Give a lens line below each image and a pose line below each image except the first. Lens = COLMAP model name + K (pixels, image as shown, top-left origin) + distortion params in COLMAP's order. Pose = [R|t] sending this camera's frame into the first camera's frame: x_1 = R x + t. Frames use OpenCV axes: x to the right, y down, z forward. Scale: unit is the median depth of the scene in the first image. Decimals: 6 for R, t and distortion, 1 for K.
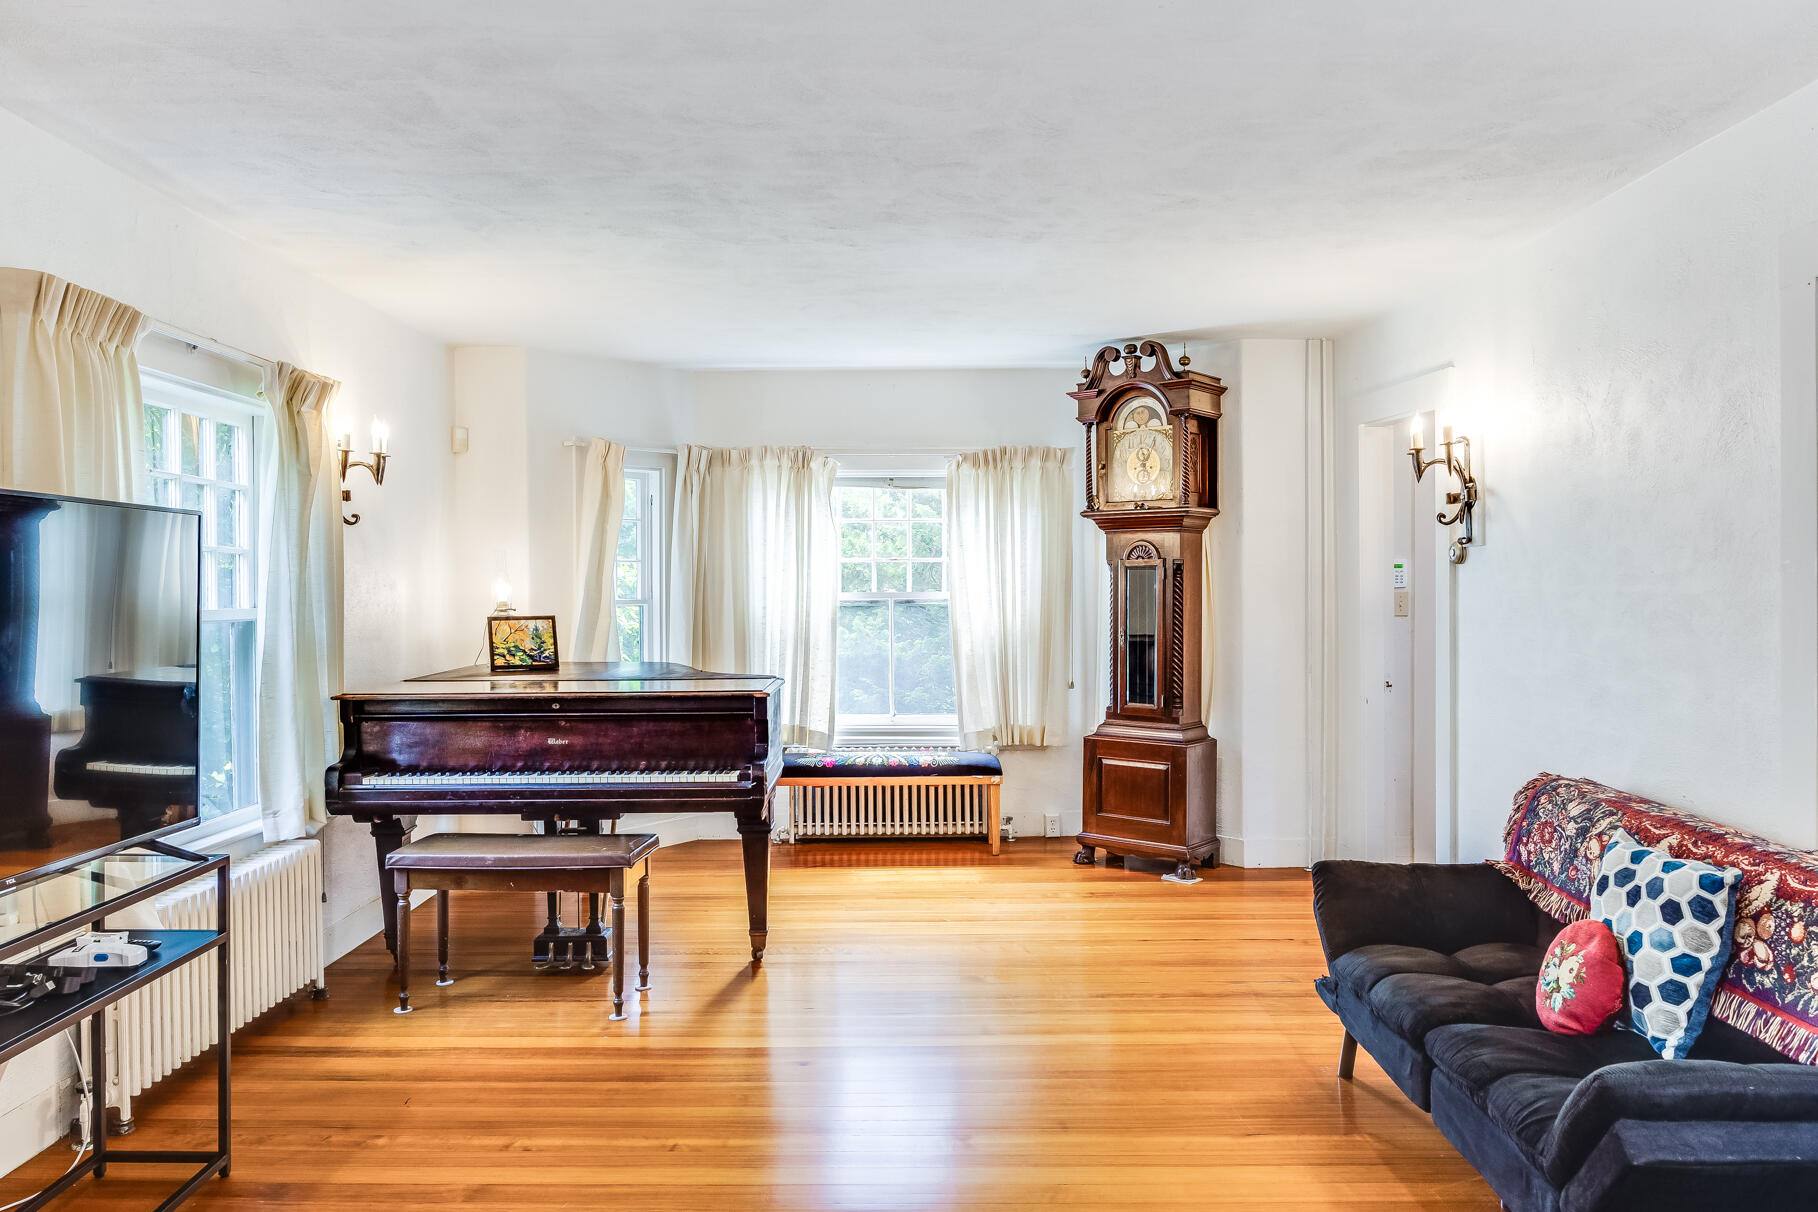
lens RADIAL K [[1251.4, 0, 913.0], [0, 1251.4, 606.4], [0, 0, 1]] dist [-0.019764, 0.003745]
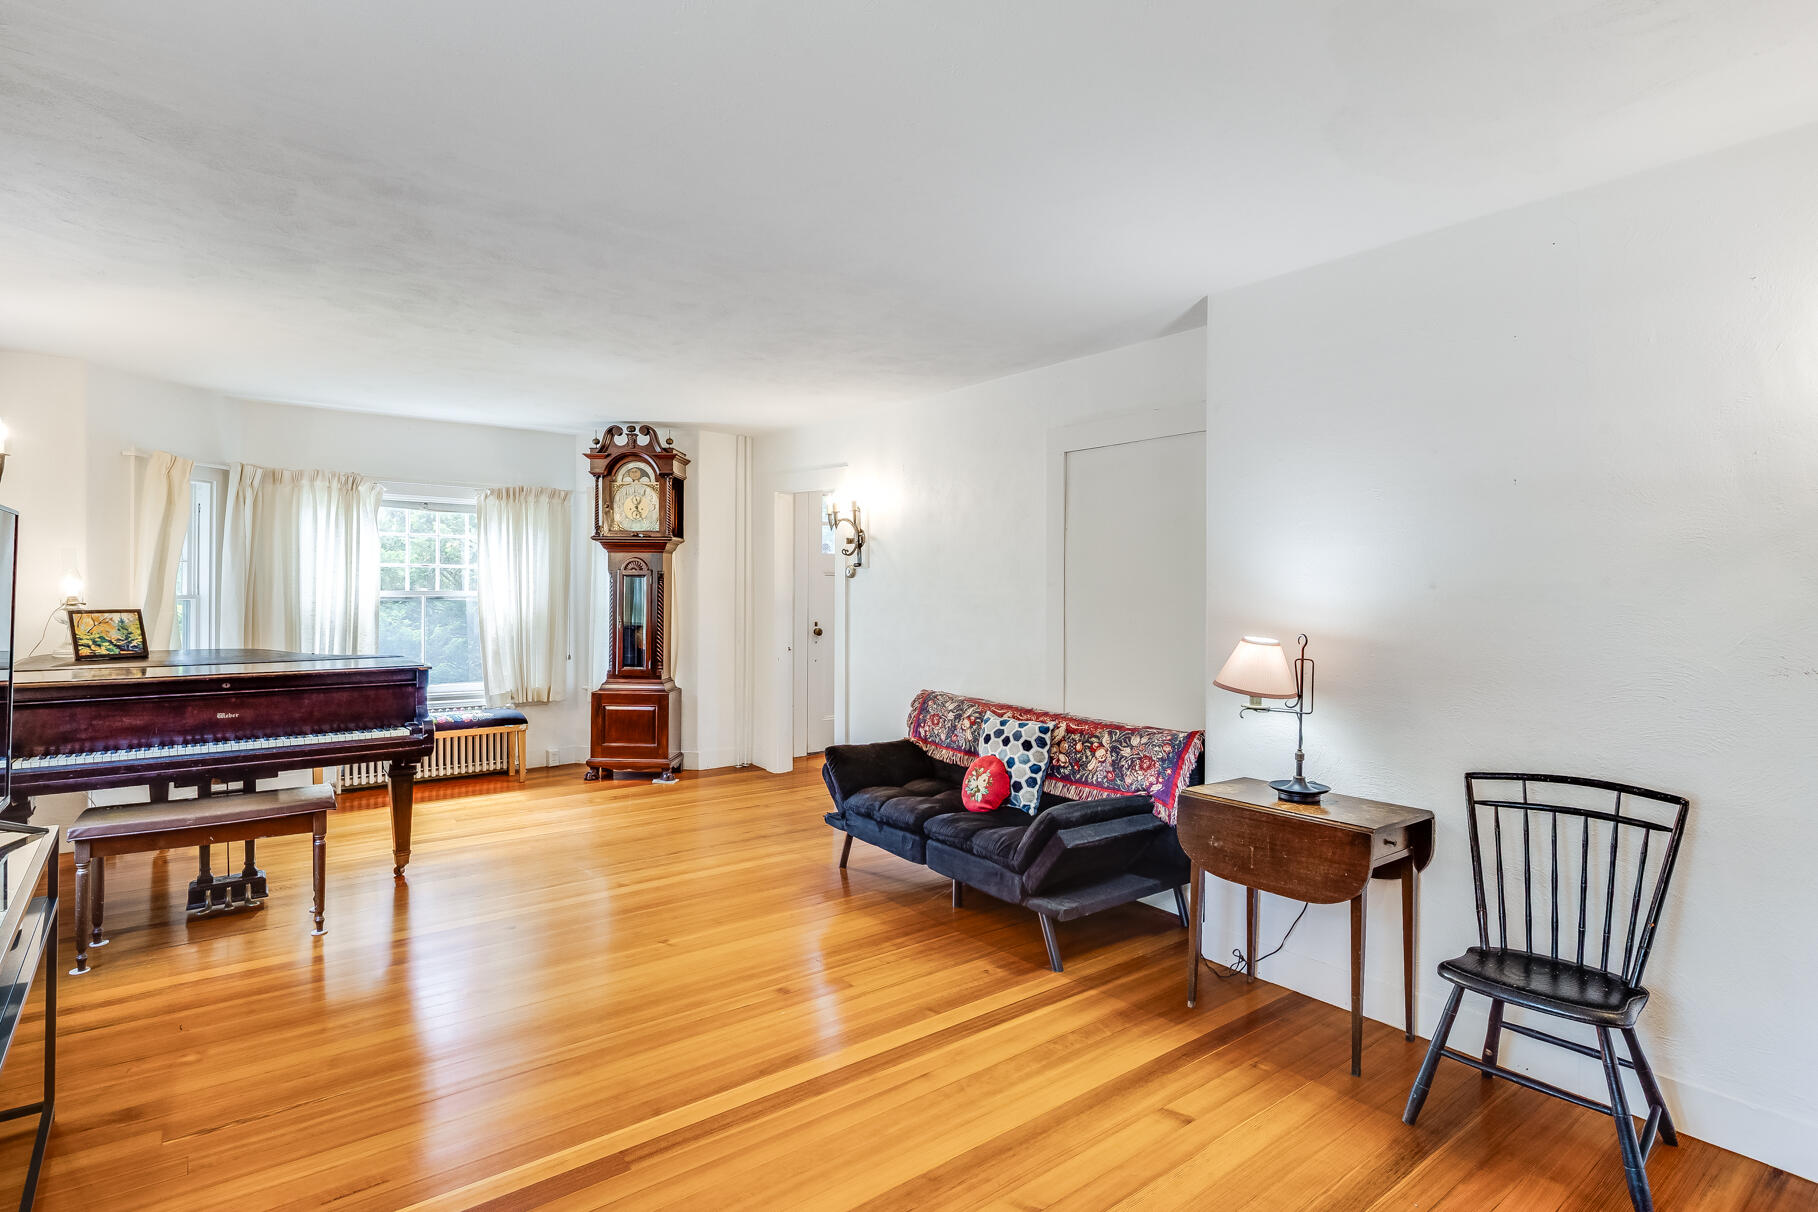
lens RADIAL K [[888.1, 0, 902.8], [0, 888.1, 591.8], [0, 0, 1]] dist [-0.015517, 0.002239]
pose [[0.793850, 0.008401, 0.608055, -0.225411], [-0.001106, 0.999923, -0.012371, 0.000863], [-0.608112, 0.009148, 0.793798, -0.036625]]
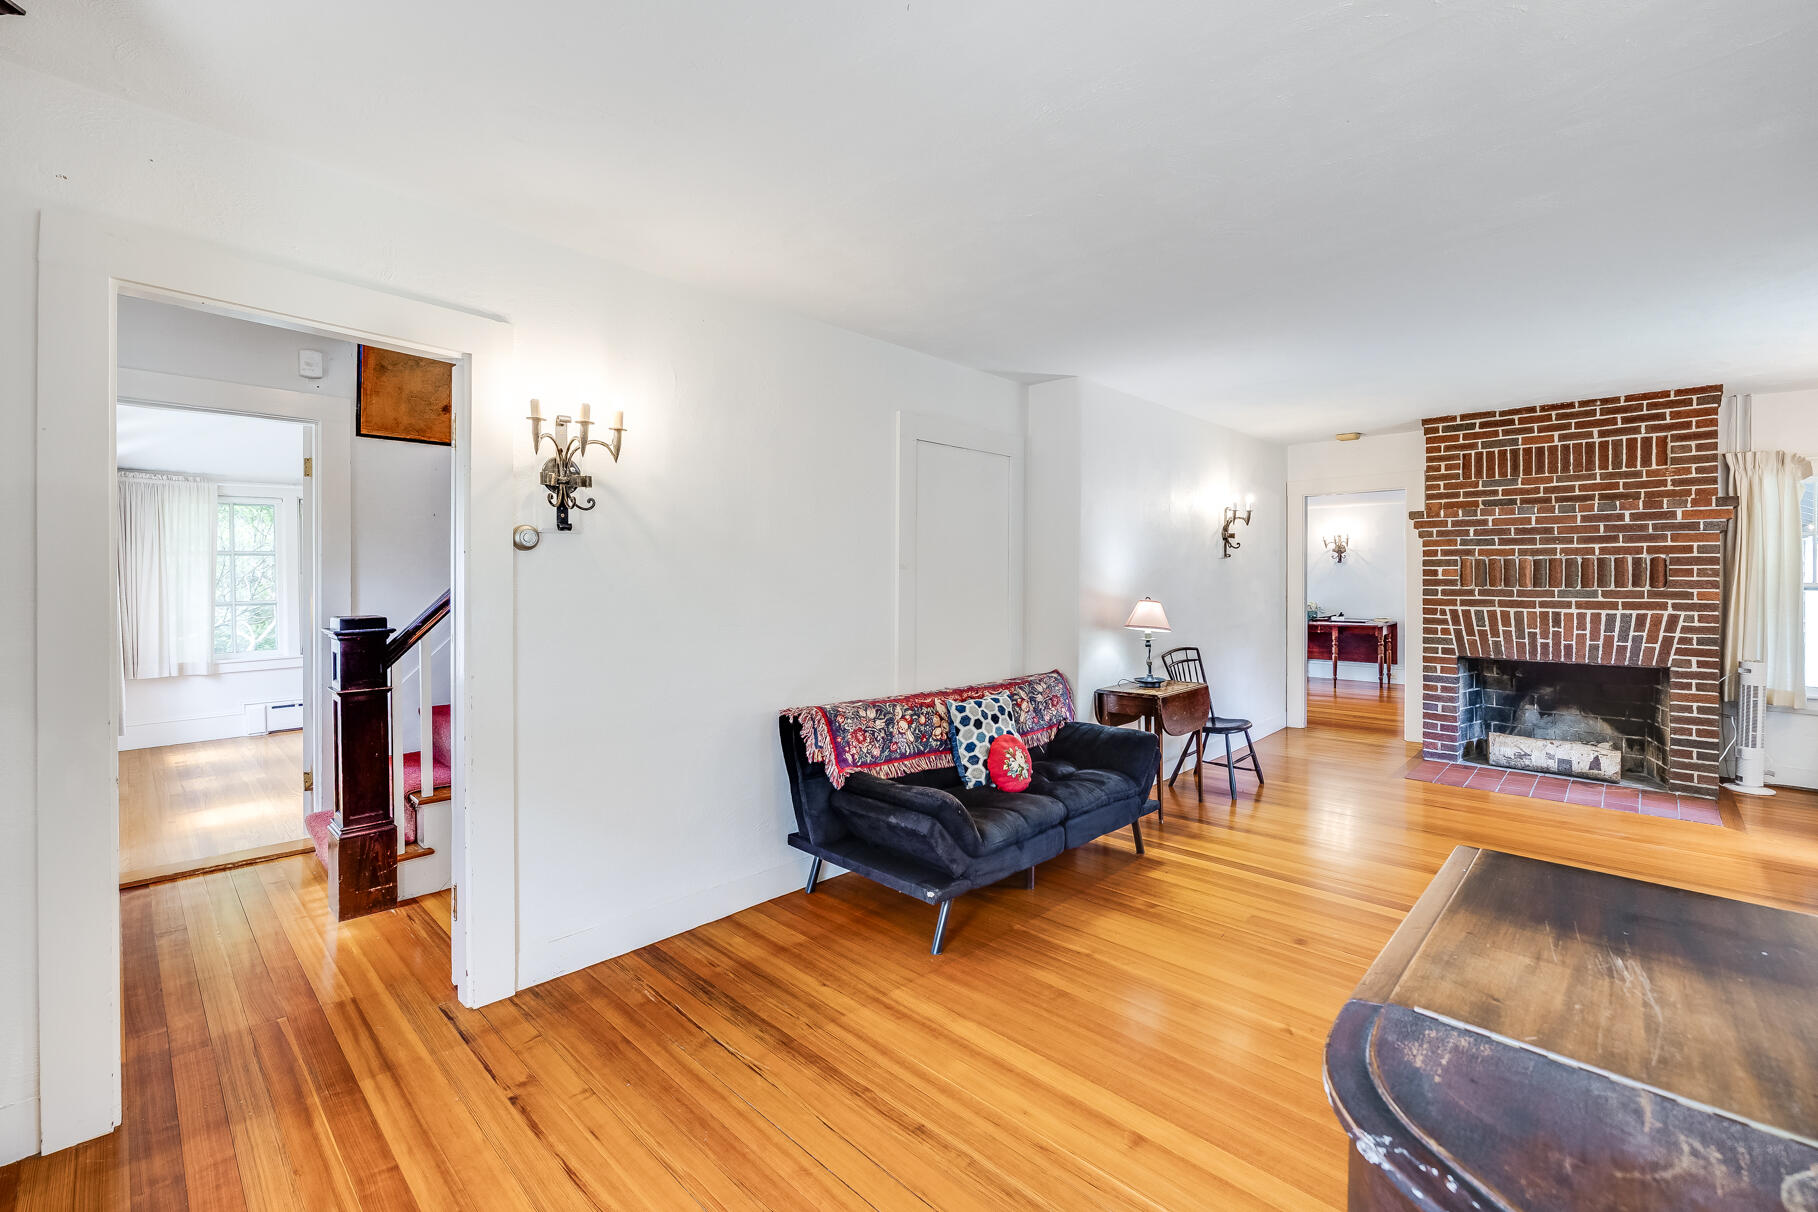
lens RADIAL K [[795.2, 0, 895.3], [0, 795.2, 582.1], [0, 0, 1]] dist [-0.007784, 0.000161]
pose [[-0.713125, -0.008155, 0.700989, -0.127298], [0.010571, 0.999694, 0.022385, -0.018144], [-0.700957, 0.023373, -0.712820, 1.025058]]
